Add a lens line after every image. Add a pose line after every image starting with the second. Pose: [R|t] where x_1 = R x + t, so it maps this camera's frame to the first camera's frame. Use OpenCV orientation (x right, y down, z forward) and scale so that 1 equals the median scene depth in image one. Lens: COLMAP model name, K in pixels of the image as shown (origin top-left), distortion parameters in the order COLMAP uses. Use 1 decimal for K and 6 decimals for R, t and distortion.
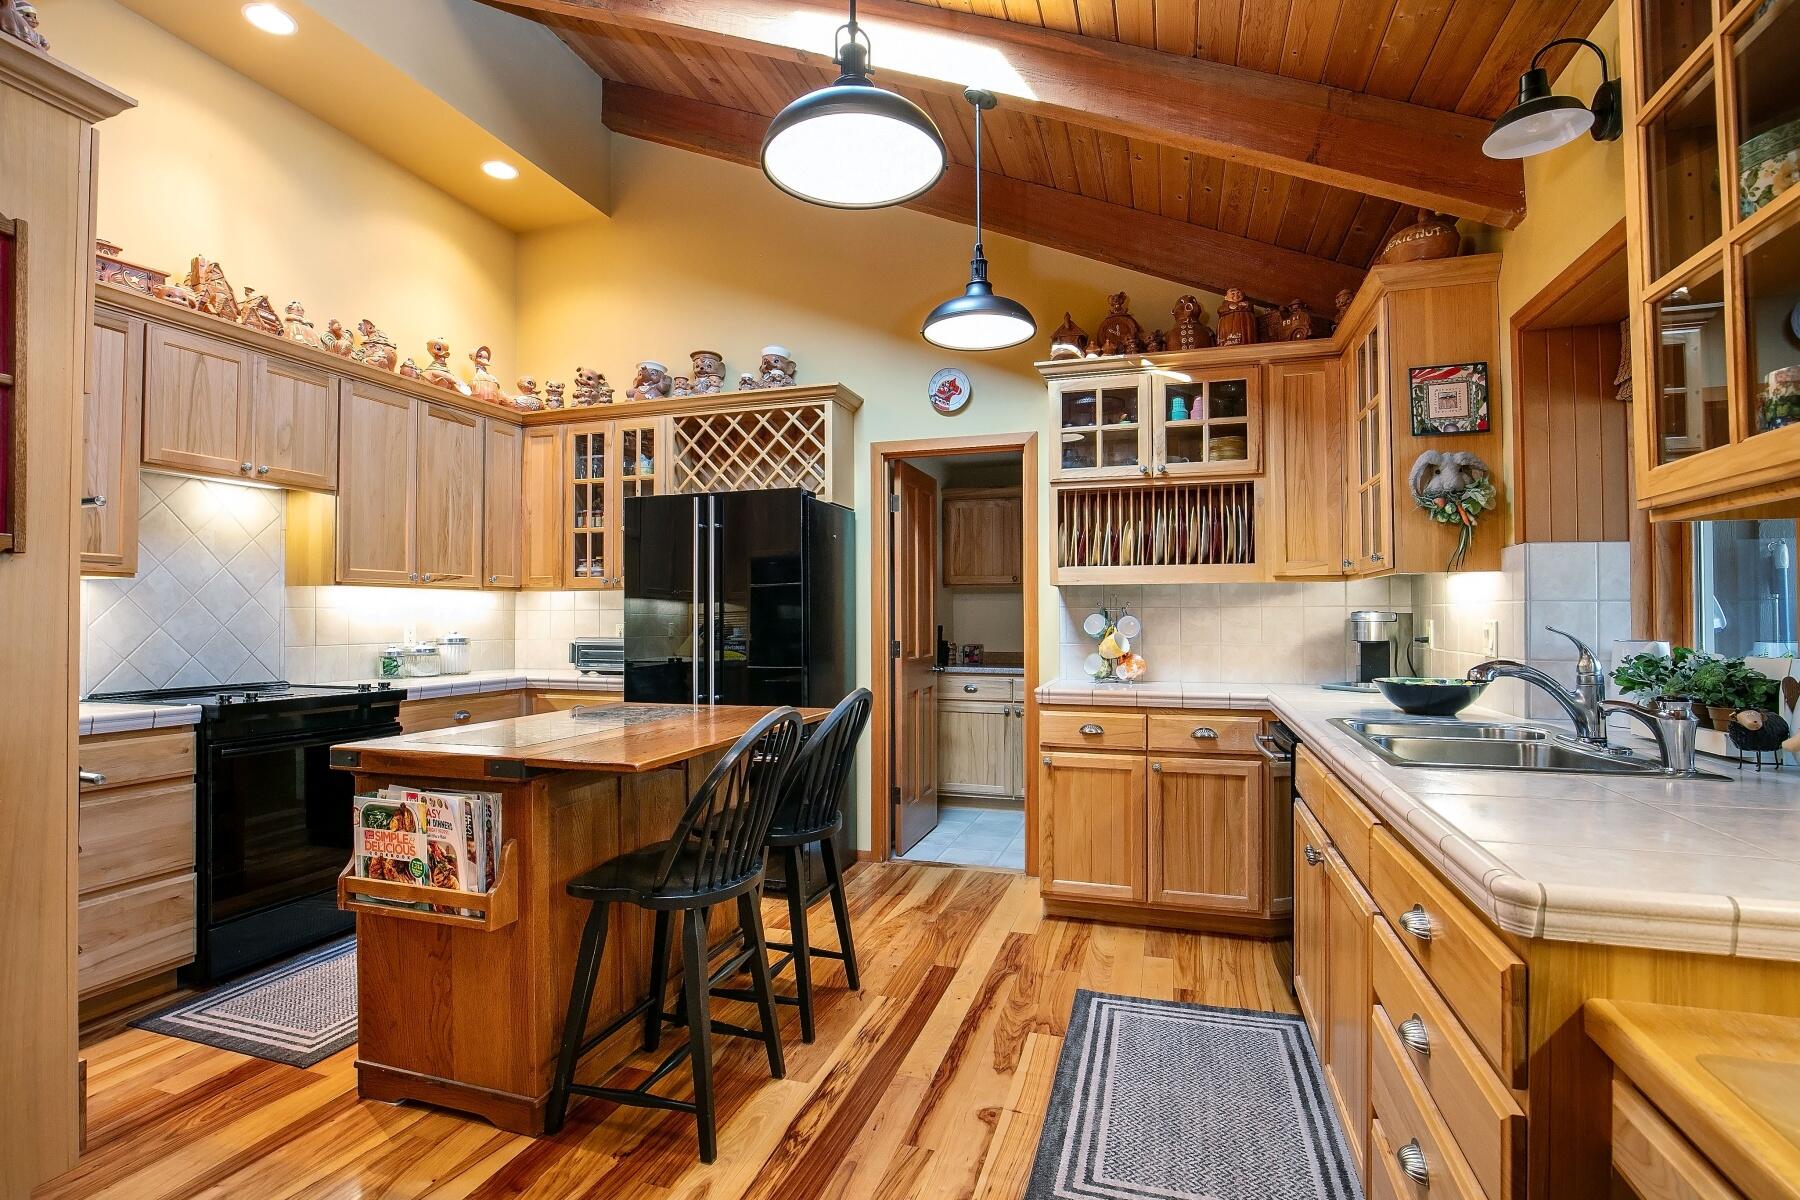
lens RADIAL K [[857.9, 0, 901.0], [0, 857.9, 618.4], [0, 0, 1]] dist [-0.014360, -0.000129]
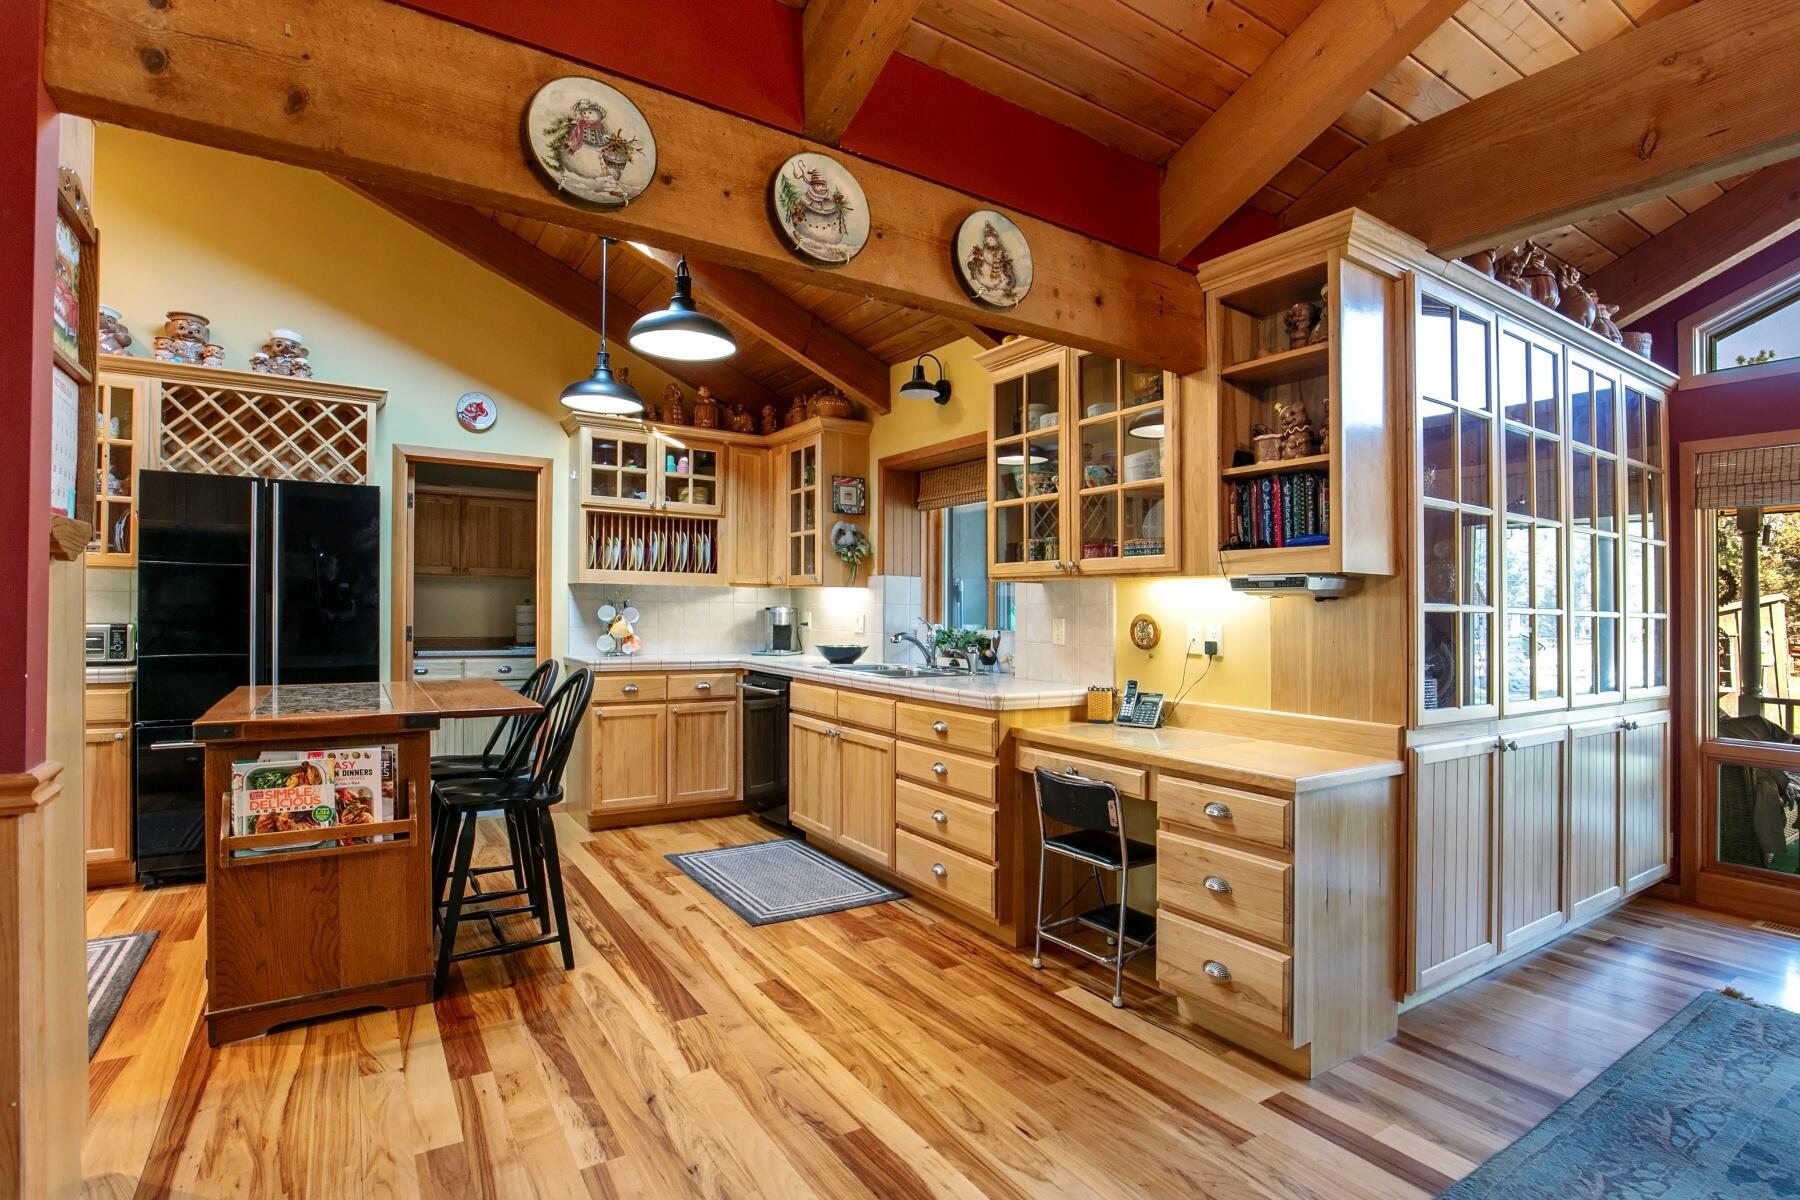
lens RADIAL K [[857.9, 0, 901.0], [0, 857.9, 618.4], [0, 0, 1]] dist [-0.014360, -0.000129]
pose [[0.631446, 0.003036, 0.775414, -0.537592], [-0.012848, 0.999896, 0.006548, 0.000368], [-0.775314, -0.014097, 0.631419, -0.207079]]
